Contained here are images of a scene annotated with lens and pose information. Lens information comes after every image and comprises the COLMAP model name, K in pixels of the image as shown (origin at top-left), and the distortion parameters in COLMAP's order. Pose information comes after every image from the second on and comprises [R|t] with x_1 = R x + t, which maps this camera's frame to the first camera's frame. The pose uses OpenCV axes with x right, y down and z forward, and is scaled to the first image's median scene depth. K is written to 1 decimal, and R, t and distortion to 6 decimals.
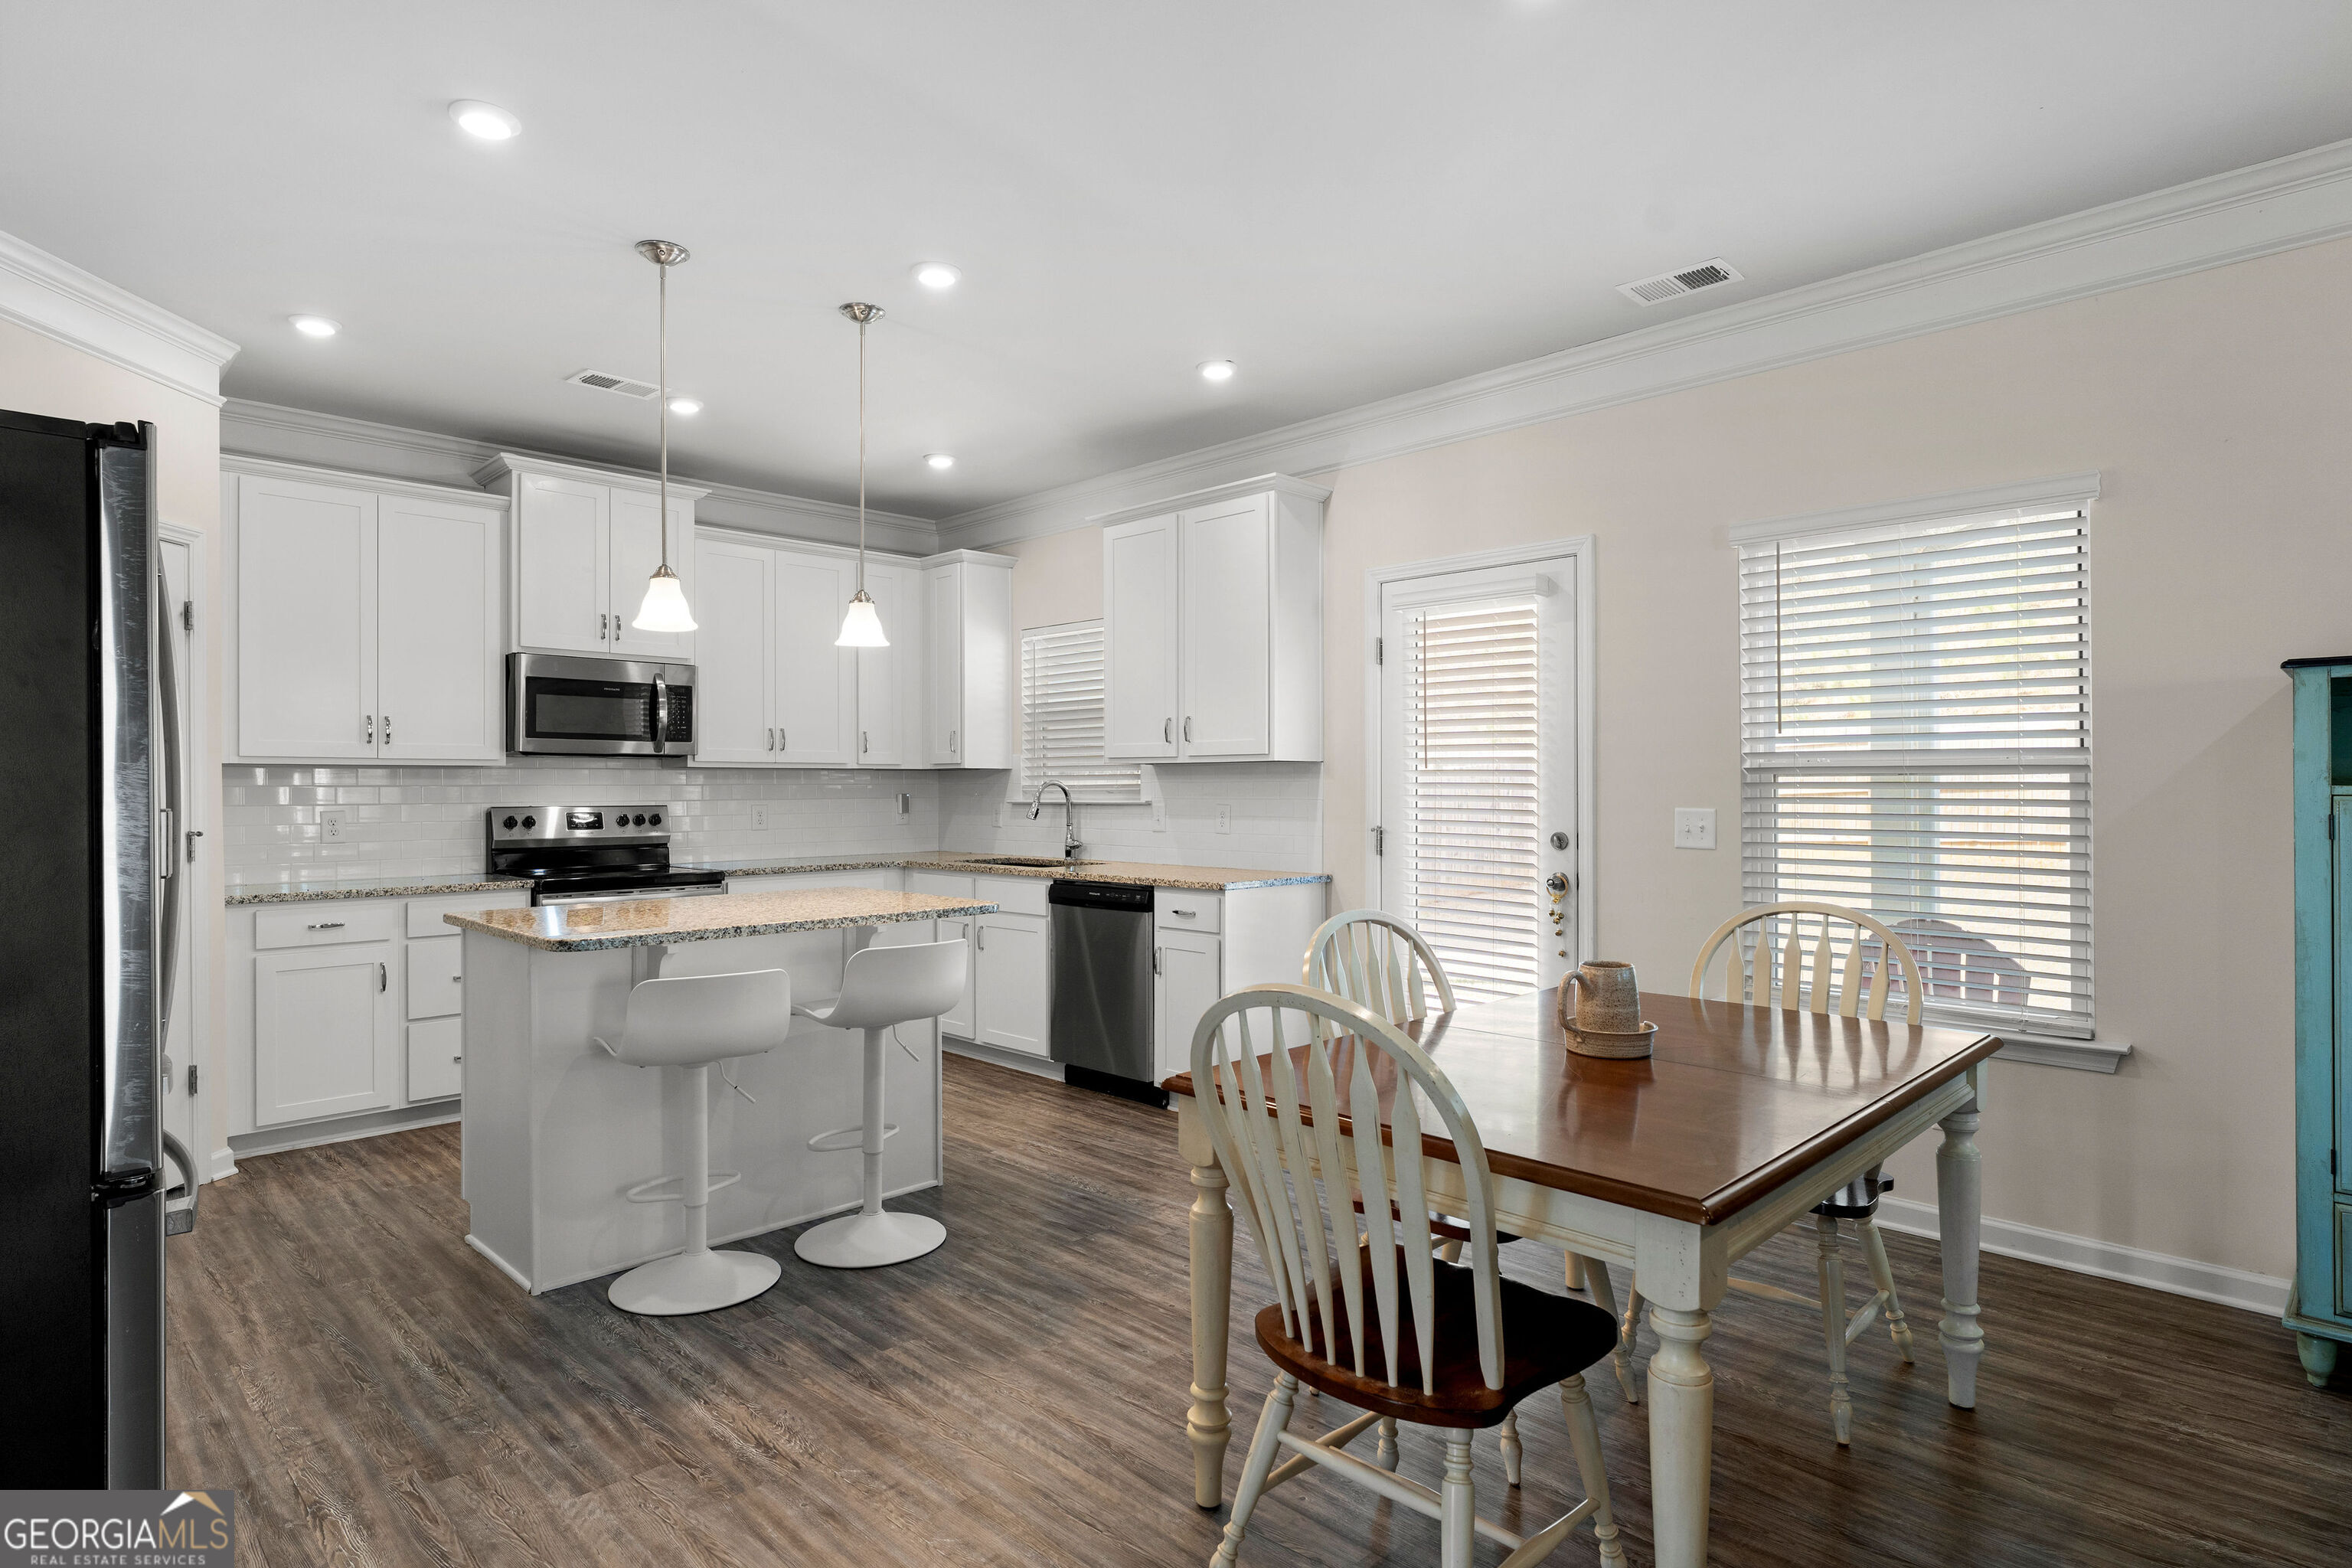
lens RADIAL K [[1245.2, 0, 1170.2], [0, 1245.2, 784.0], [0, 0, 1]] dist [0.000475, -0.000003]
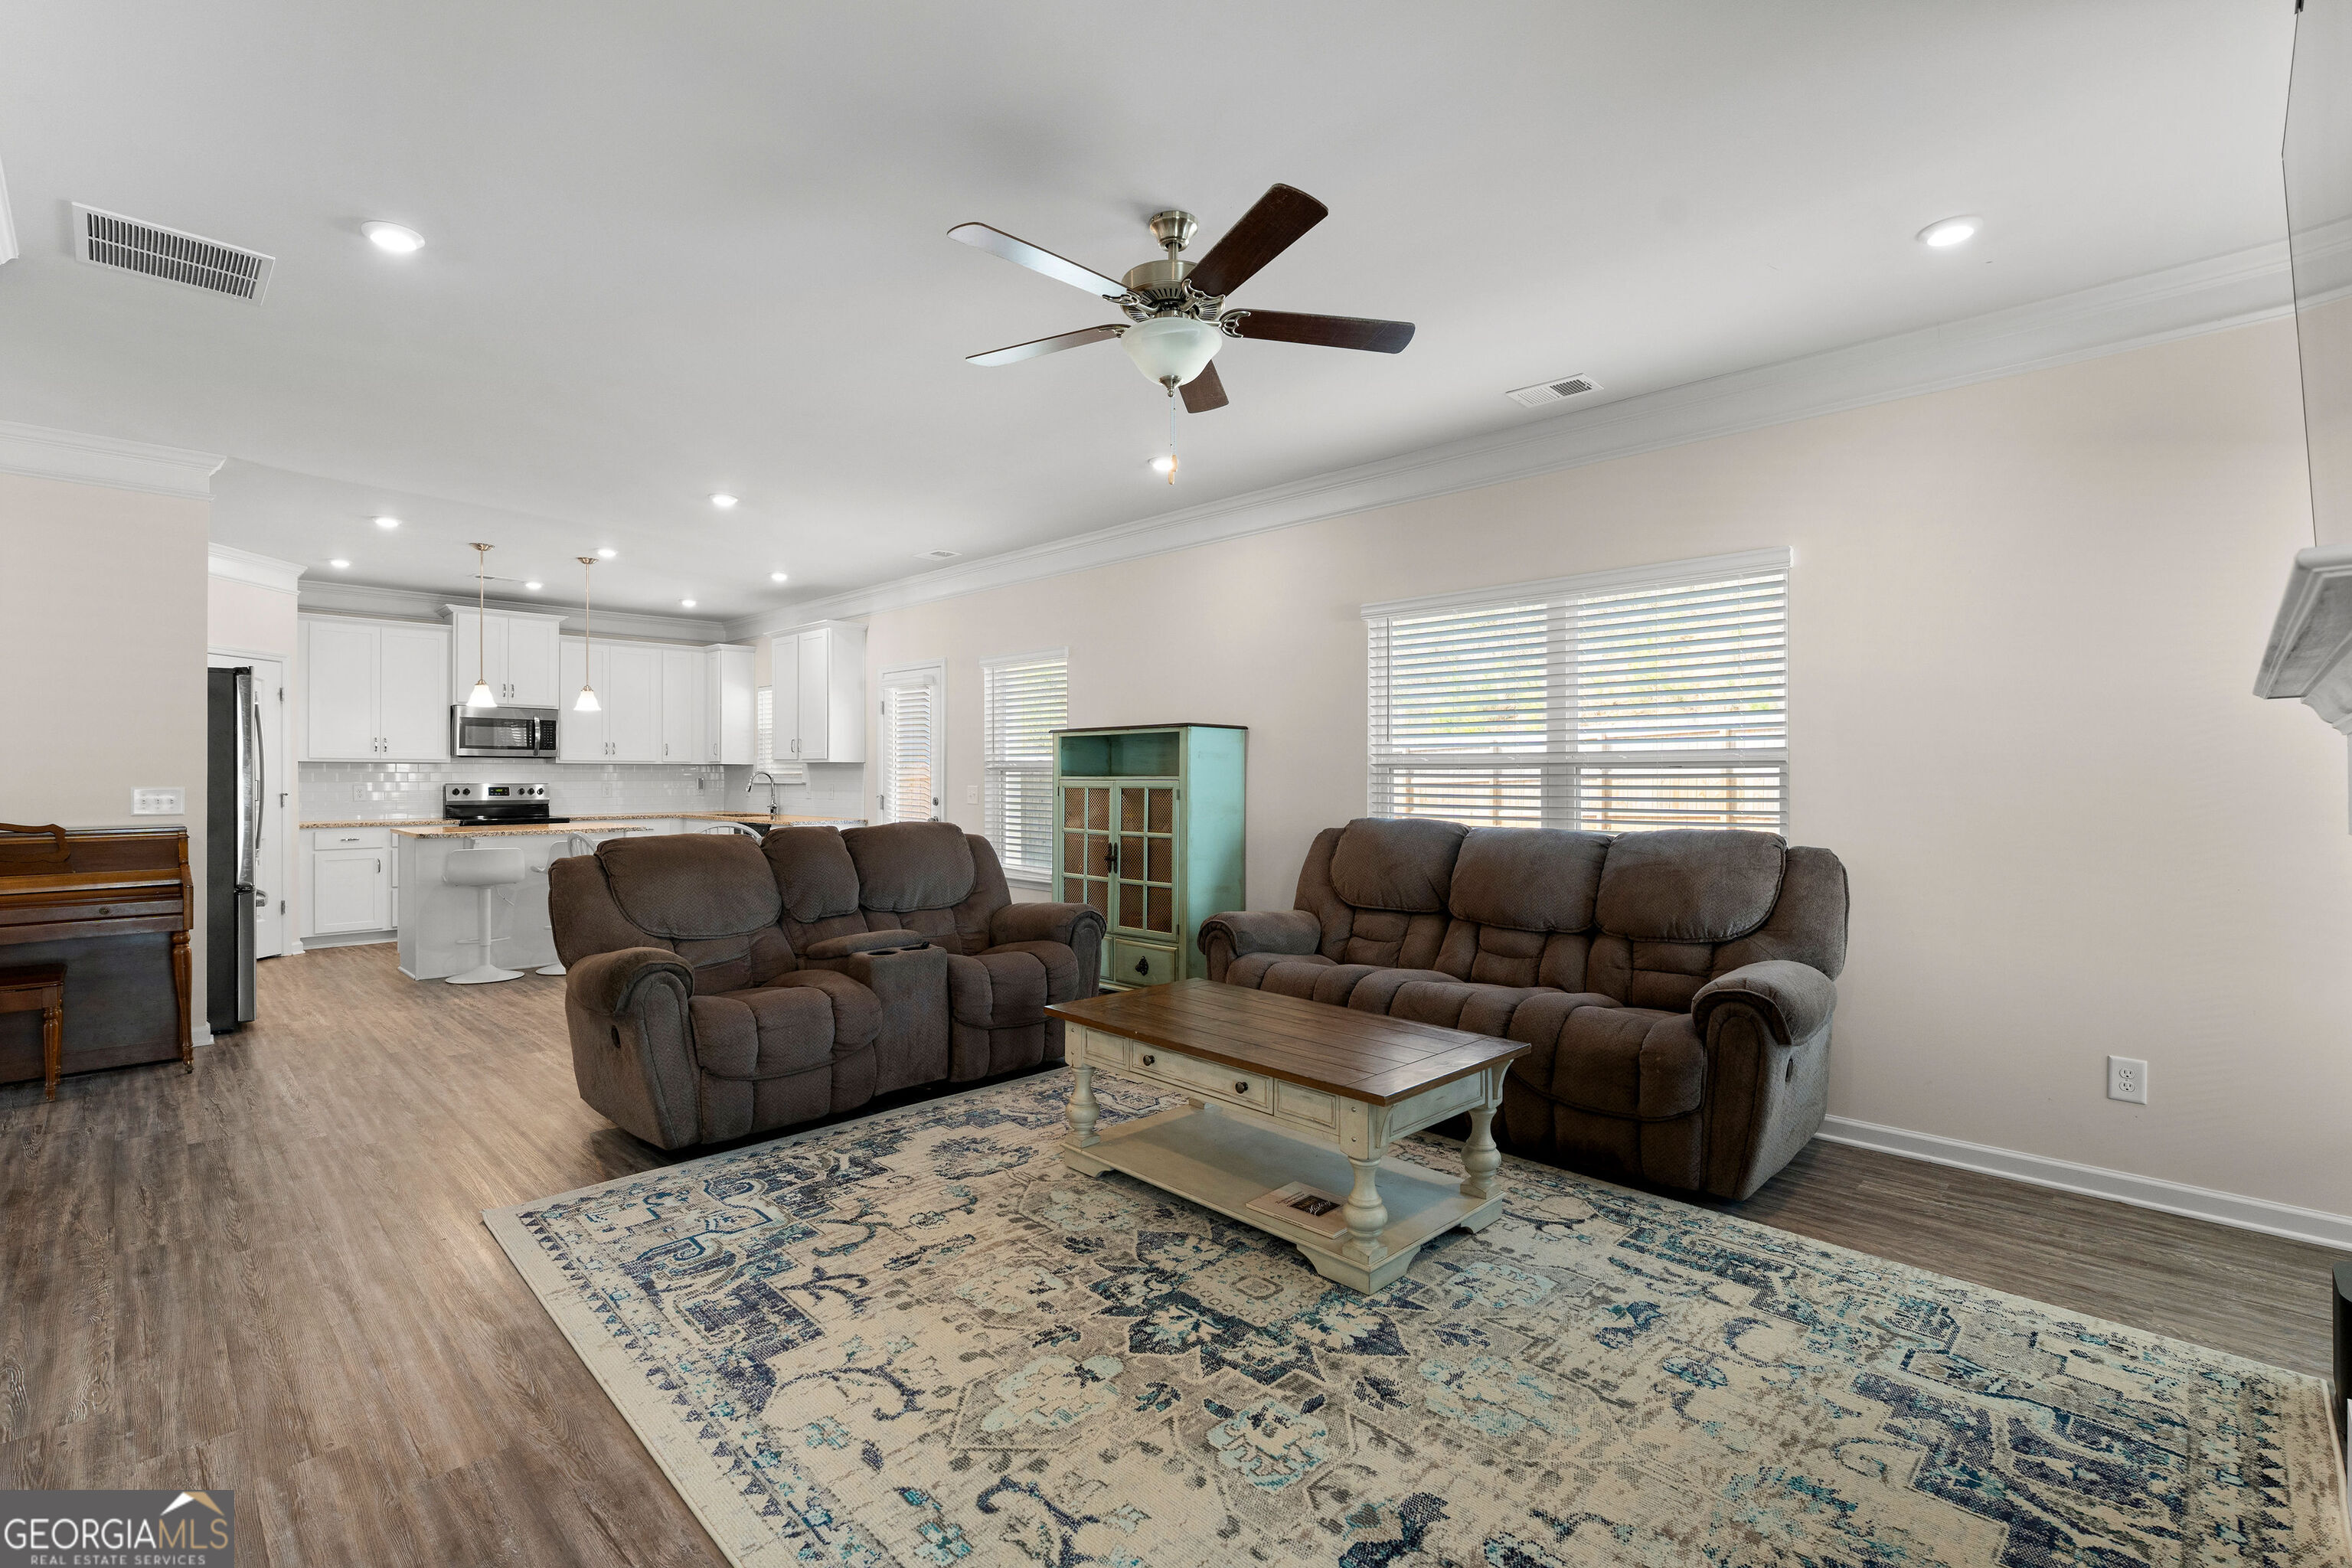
lens RADIAL K [[1057.9, 0, 1175.2], [0, 1057.9, 775.3], [0, 0, 1]] dist [-0.001497, -0.000163]
pose [[0.999946, 0.004302, 0.009430, 0.620309], [-0.004326, 0.999987, 0.002522, -0.003969], [-0.009419, -0.002562, 0.999952, -0.706765]]
